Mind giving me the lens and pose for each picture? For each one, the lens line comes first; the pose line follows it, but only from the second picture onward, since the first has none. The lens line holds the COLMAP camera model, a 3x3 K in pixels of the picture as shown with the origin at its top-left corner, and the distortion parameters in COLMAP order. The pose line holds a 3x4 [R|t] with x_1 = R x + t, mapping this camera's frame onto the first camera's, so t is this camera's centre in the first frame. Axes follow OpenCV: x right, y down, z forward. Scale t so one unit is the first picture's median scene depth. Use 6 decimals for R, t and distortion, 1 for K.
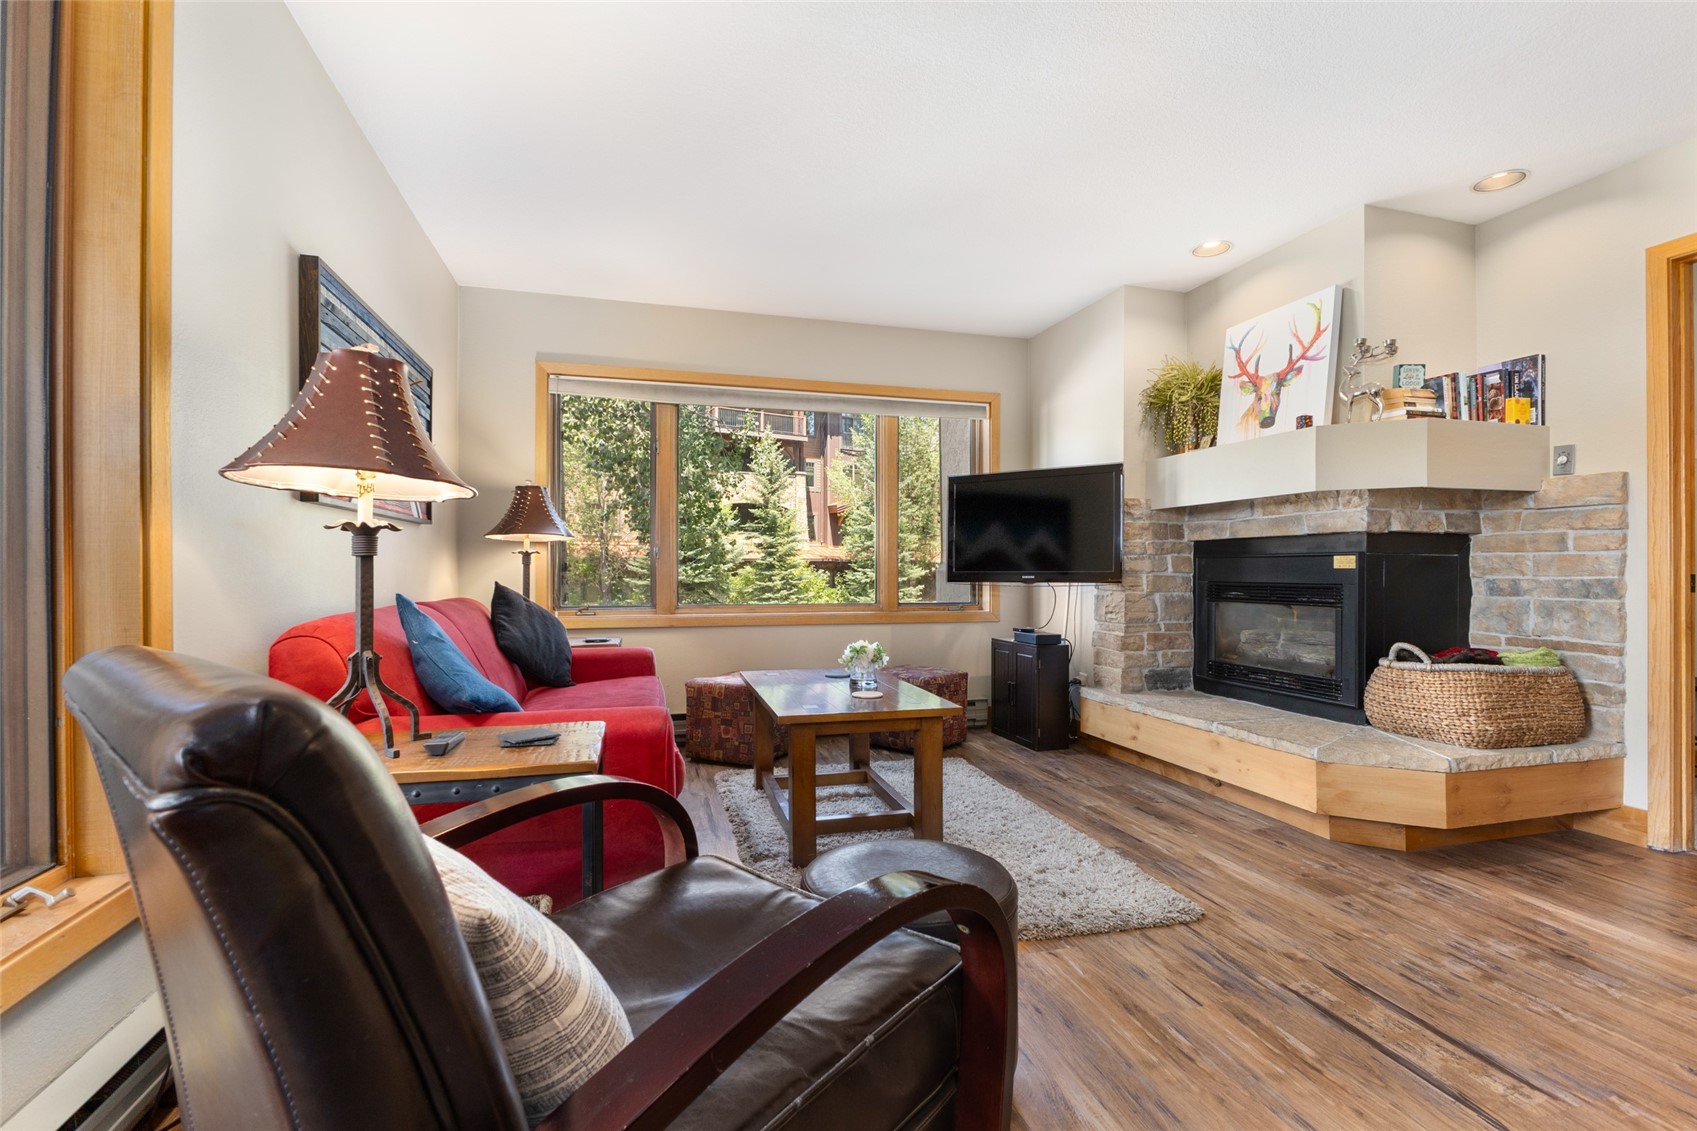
lens RADIAL K [[768.5, 0, 853.9], [0, 768.5, 571.5], [0, 0, 1]] dist [-0.001922, -0.000402]
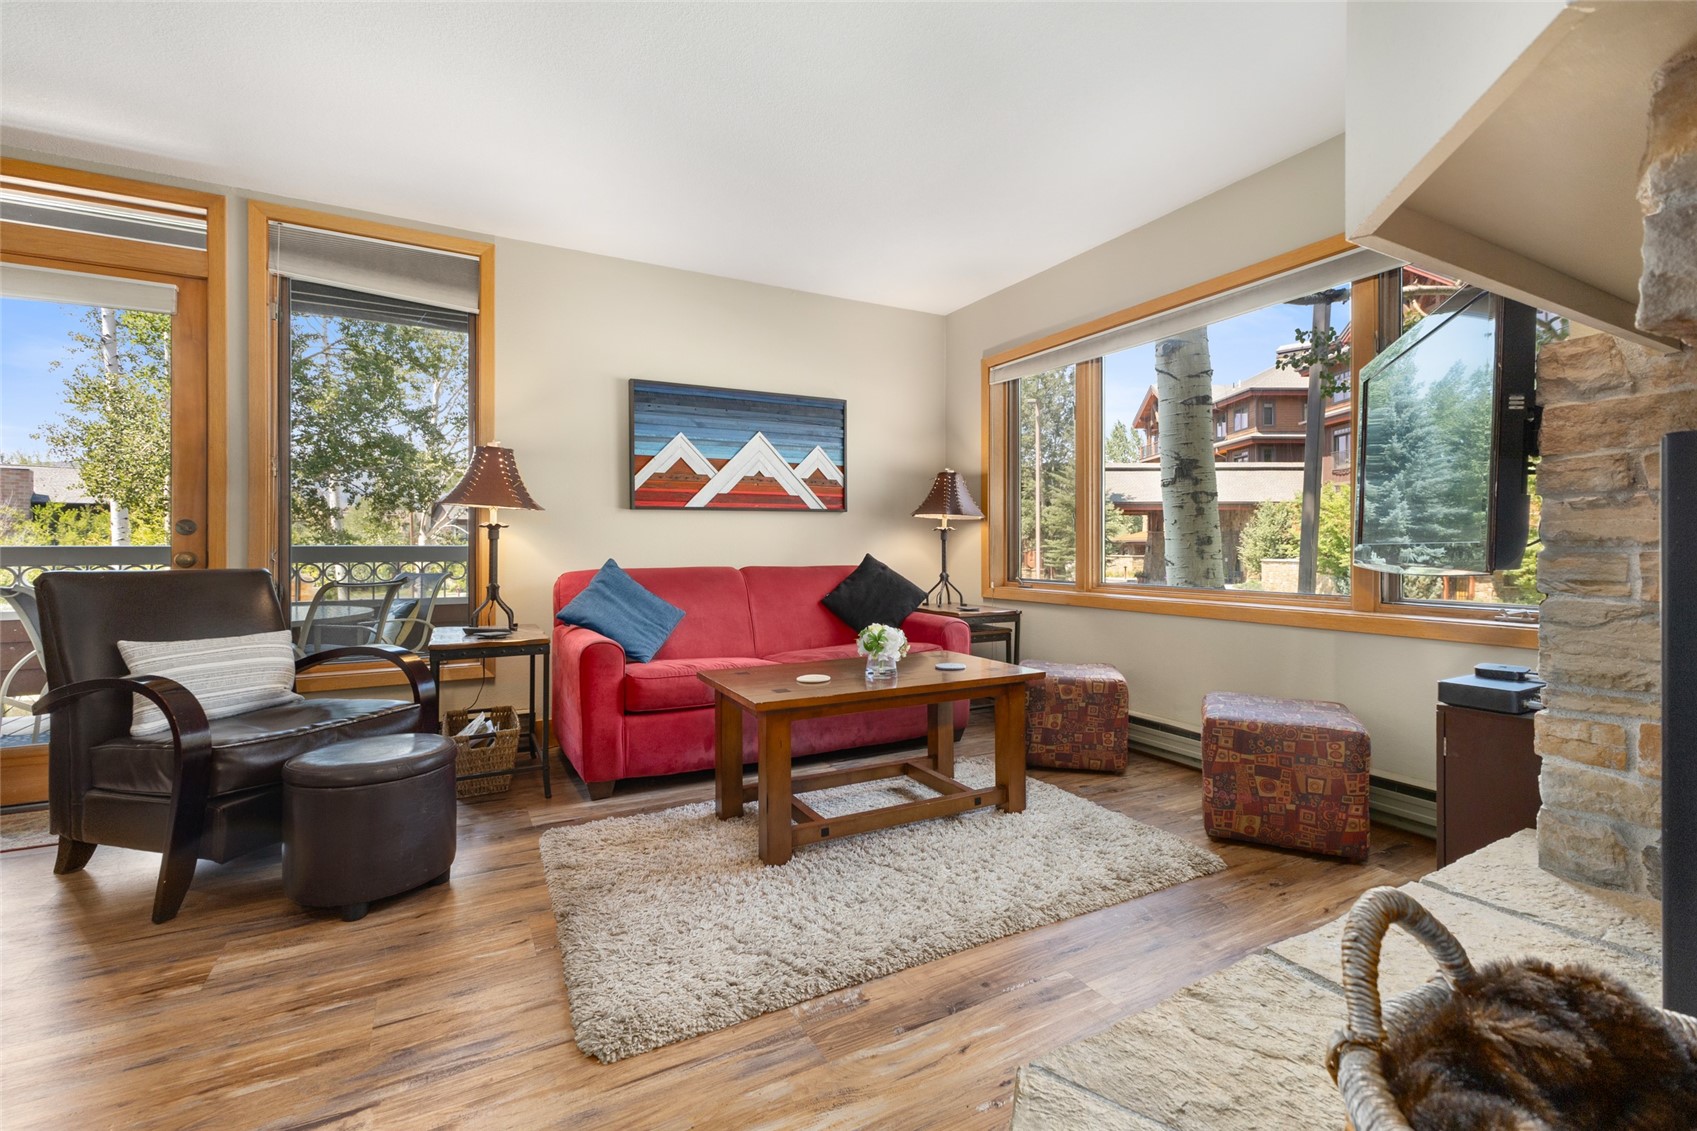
lens RADIAL K [[736.3, 0, 854.0], [0, 736.3, 546.9], [0, 0, 1]] dist [0.006410, -0.000137]
pose [[0.225424, -0.002026, -0.974259, 0.807534], [0.002192, 0.999996, -0.001573, 0.003117], [0.974258, -0.001781, 0.225427, 0.767040]]
